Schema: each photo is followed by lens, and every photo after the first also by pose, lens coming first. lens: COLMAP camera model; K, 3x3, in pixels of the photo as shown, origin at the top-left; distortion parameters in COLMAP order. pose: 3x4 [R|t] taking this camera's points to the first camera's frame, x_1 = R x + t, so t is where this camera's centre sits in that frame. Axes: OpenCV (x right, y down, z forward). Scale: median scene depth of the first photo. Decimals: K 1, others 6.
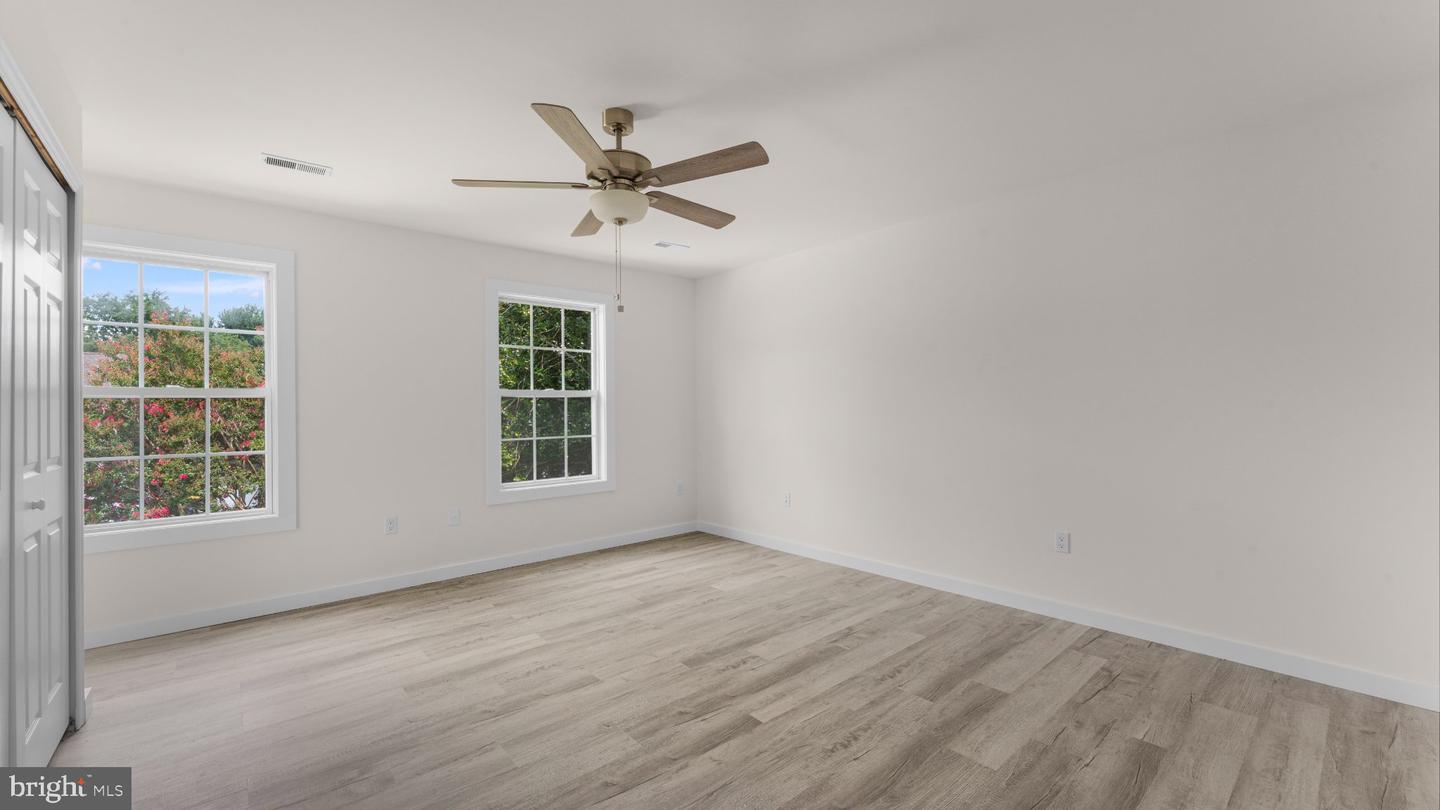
lens RADIAL K [[576.7, 0, 710.4], [0, 576.7, 400.4], [0, 0, 1]] dist [0.000755, 0.000052]
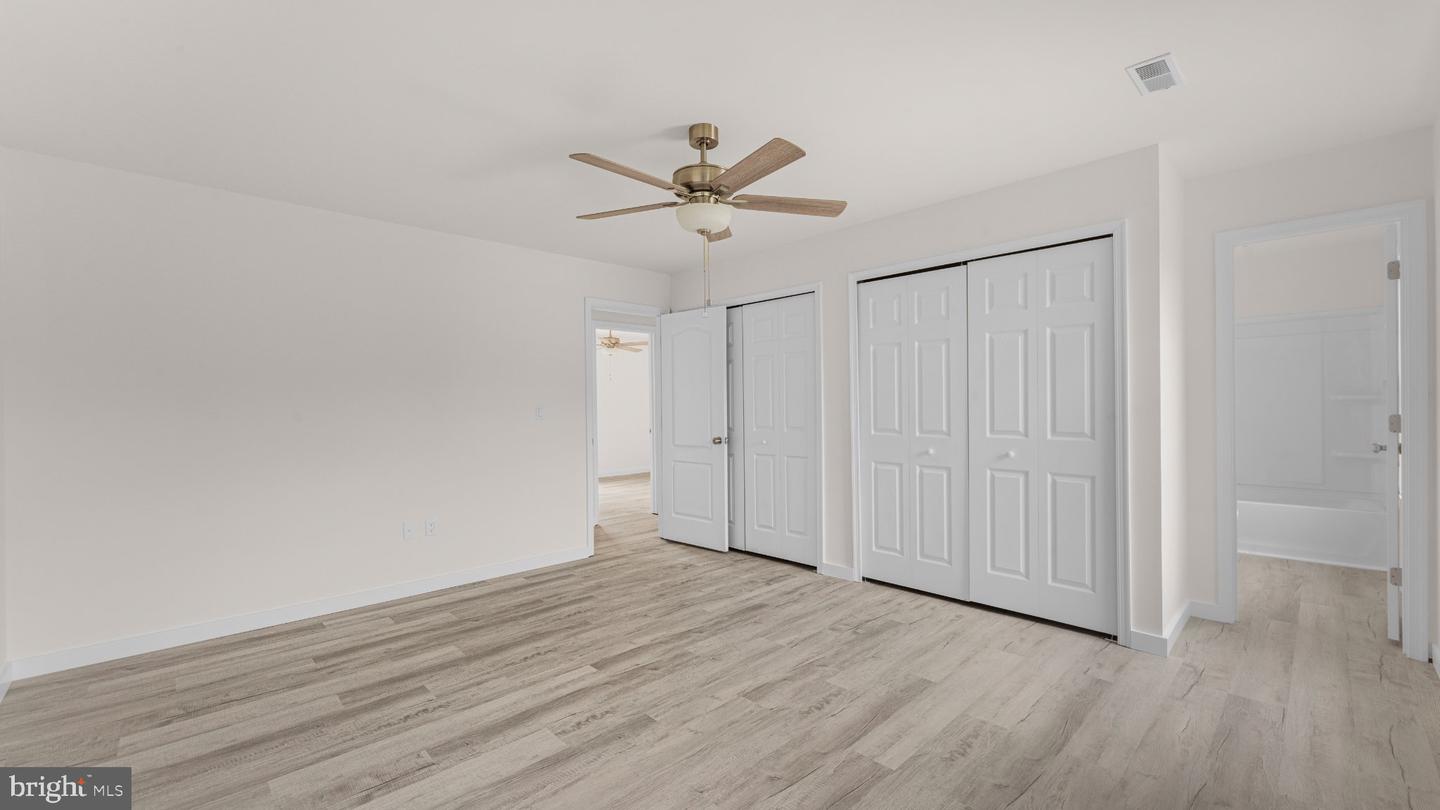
lens RADIAL K [[576.7, 0, 710.4], [0, 576.7, 400.4], [0, 0, 1]] dist [0.000755, 0.000052]
pose [[-0.998523, 0.024481, -0.048503, -0.114306], [0.025470, 0.999478, -0.019886, 0.021148], [0.047991, -0.021092, -0.998625, 2.119970]]
